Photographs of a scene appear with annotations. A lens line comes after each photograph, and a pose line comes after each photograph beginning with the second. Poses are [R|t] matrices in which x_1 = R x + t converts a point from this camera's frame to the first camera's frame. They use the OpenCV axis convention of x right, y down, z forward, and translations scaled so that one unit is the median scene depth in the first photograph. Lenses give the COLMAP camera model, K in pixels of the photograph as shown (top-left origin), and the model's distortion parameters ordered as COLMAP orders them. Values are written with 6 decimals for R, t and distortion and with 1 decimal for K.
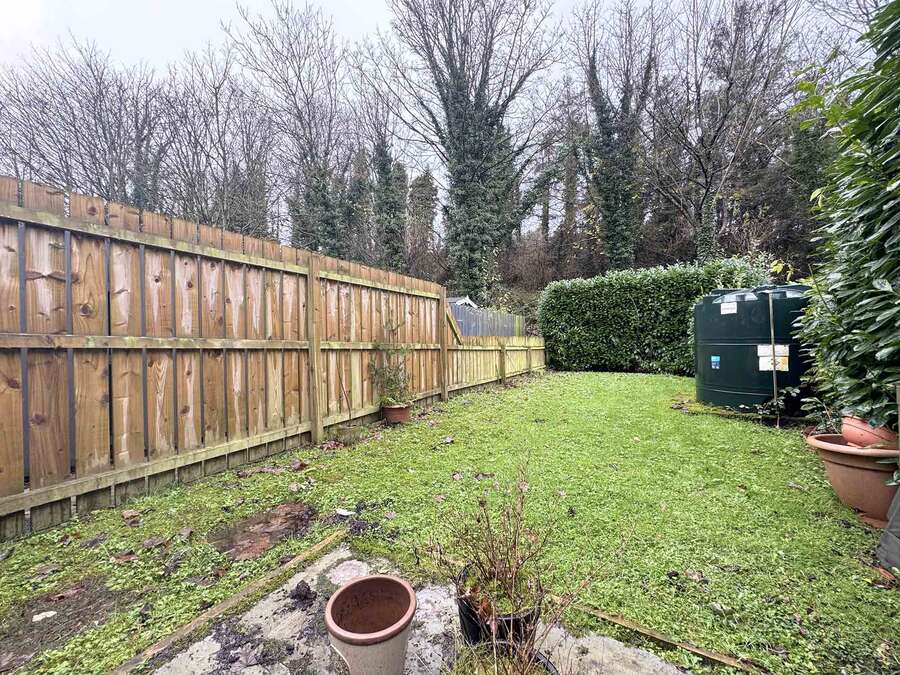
lens RADIAL K [[357.4, 0, 448.6], [0, 357.4, 338.3], [0, 0, 1]] dist [-0.000241, 0.000071]
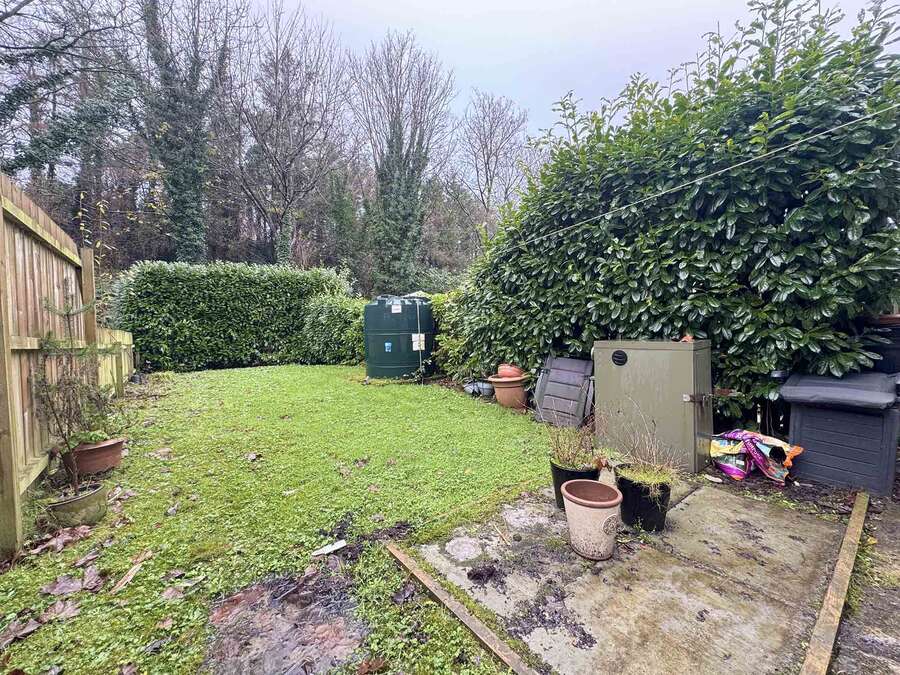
lens RADIAL K [[357.4, 0, 448.6], [0, 357.4, 338.3], [0, 0, 1]] dist [-0.000241, 0.000071]
pose [[0.389369, -0.020148, 0.920862, -0.200338], [0.010816, 0.999792, 0.017302, 0.004910], [-0.921019, 0.003223, 0.389505, 0.103293]]
